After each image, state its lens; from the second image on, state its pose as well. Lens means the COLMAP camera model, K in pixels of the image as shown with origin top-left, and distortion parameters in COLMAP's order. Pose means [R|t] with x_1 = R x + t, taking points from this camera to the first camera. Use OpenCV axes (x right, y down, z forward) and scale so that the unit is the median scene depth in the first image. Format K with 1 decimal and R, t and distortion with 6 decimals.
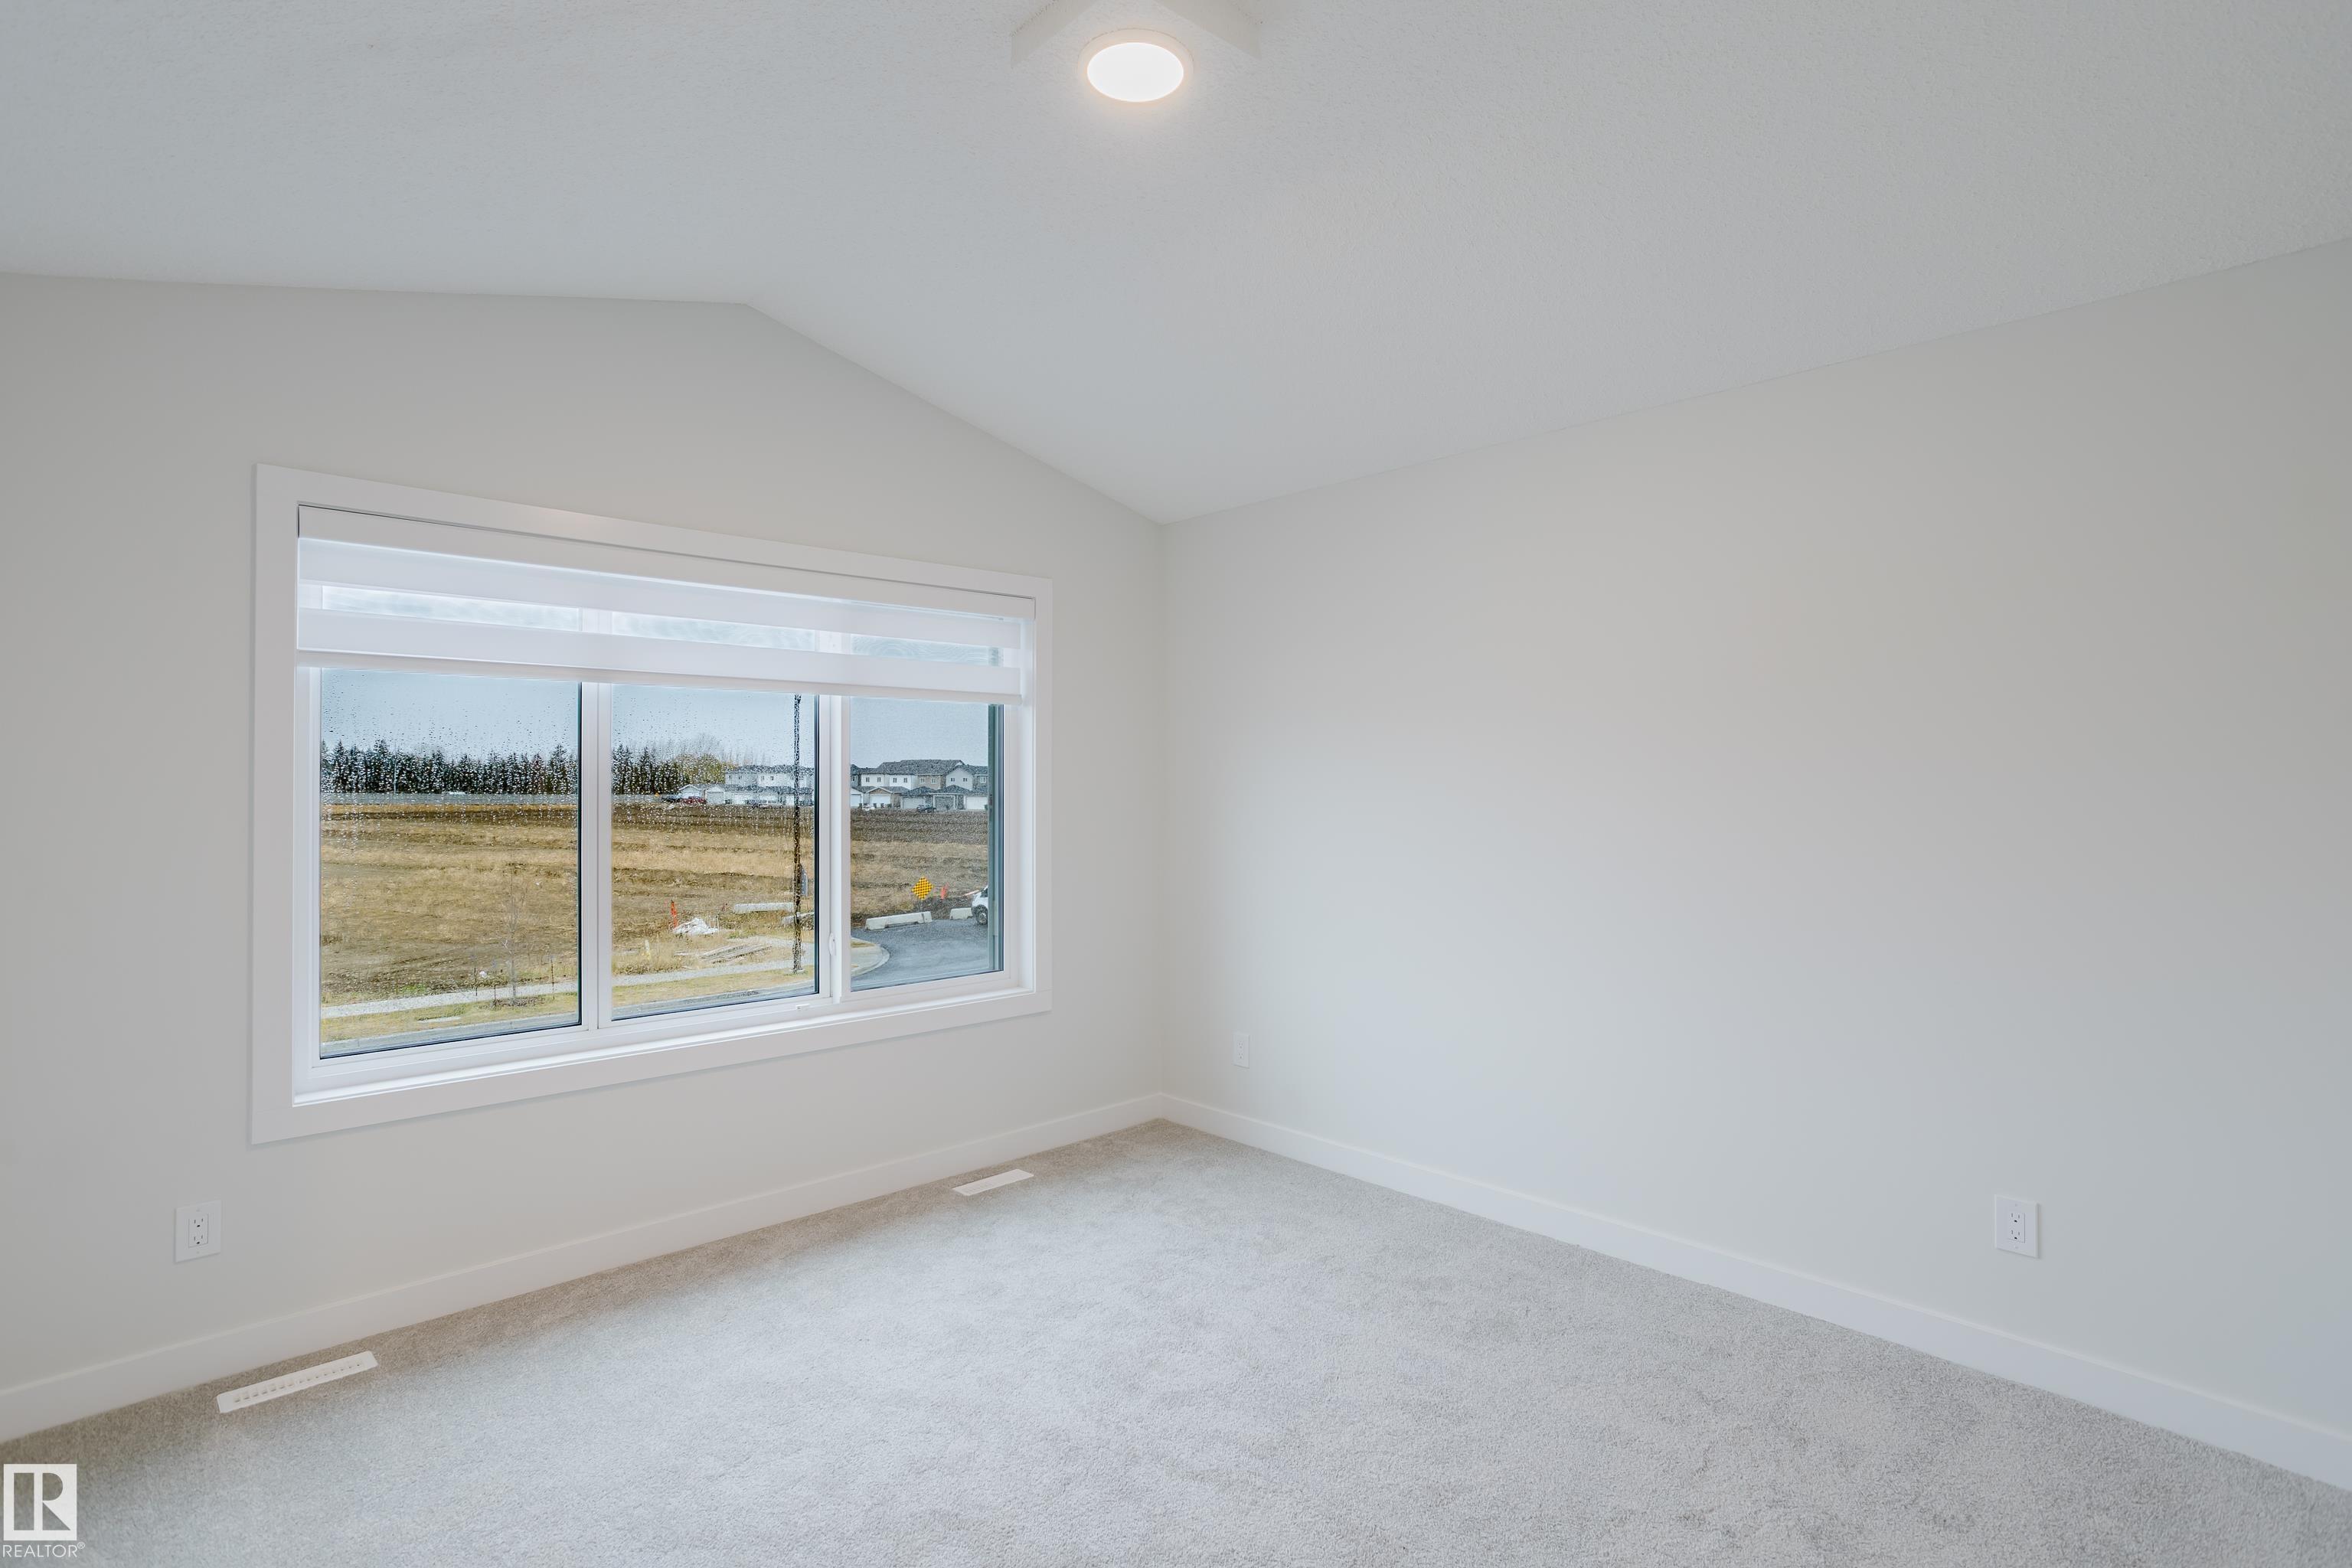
lens RADIAL K [[1146.4, 0, 1176.0], [0, 1146.4, 784.0], [0, 0, 1]] dist [-0.065057, 0.039295]
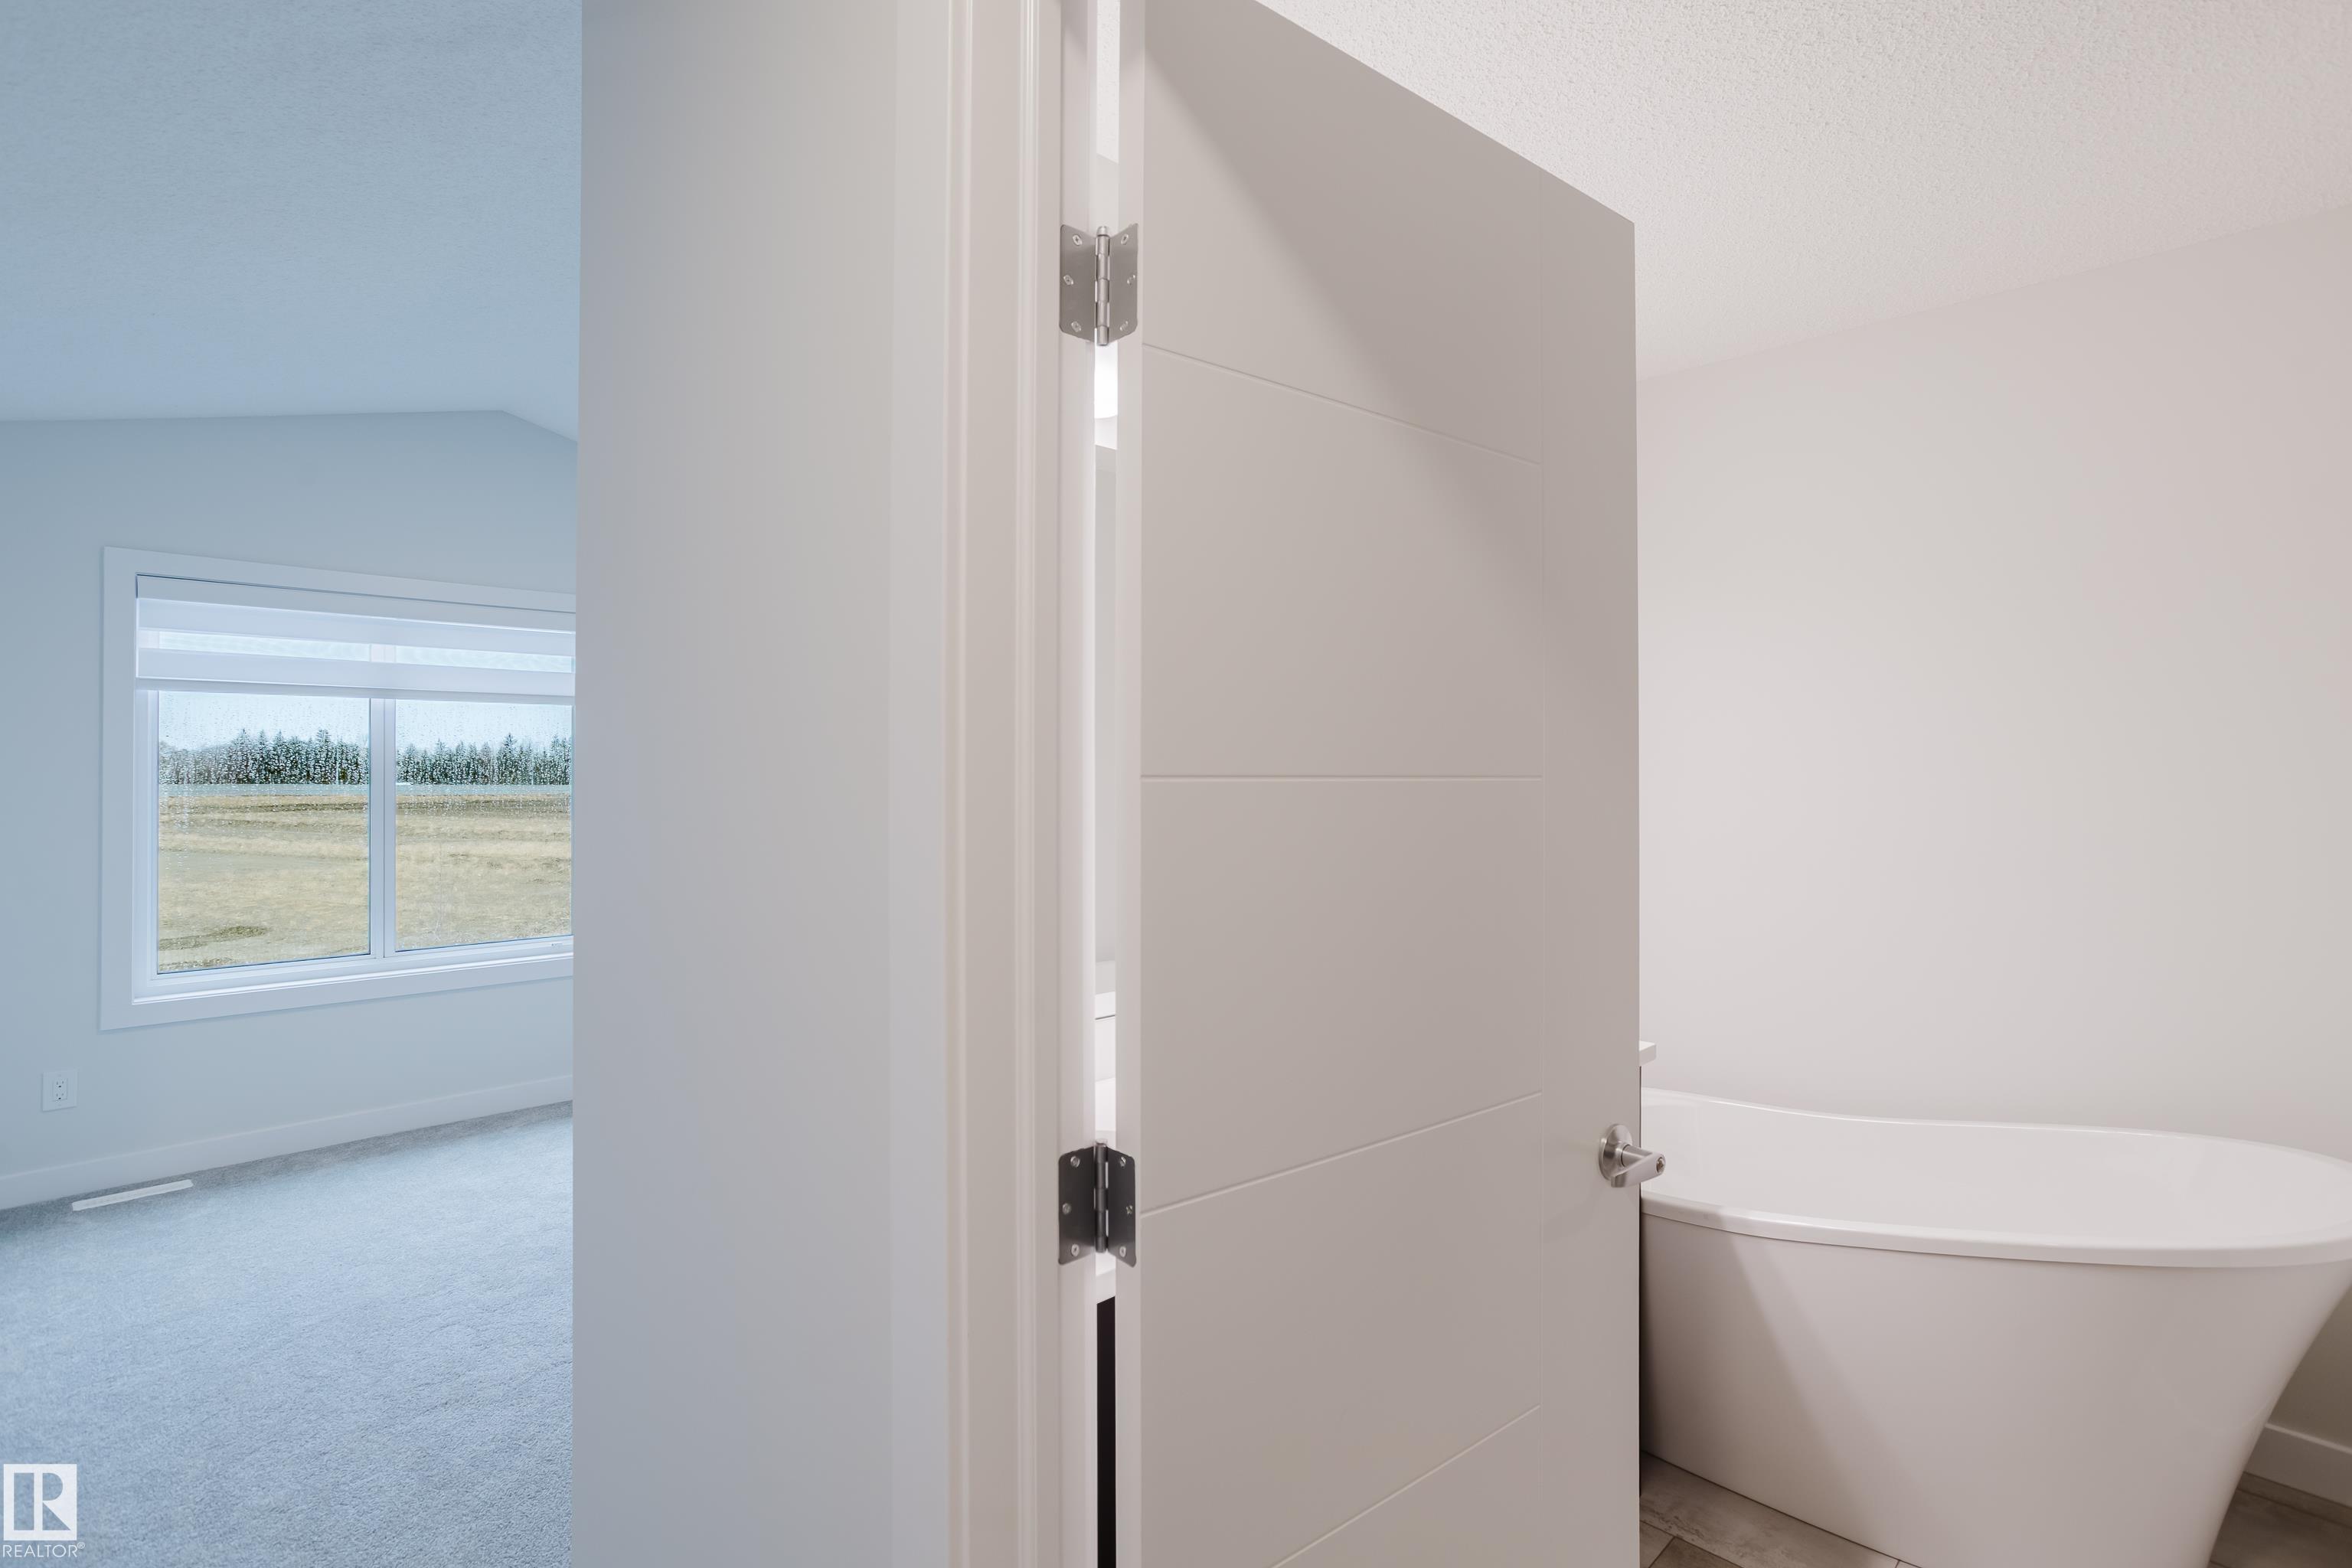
lens RADIAL K [[1127.3, 0, 1166.7], [0, 1127.3, 775.7], [0, 0, 1]] dist [-0.046455, 0.024584]
pose [[0.999336, -0.000085, 0.036441, 0.377530], [0.000048, 0.999999, 0.001014, -0.000056], [-0.036441, -0.001012, 0.999335, -0.356117]]
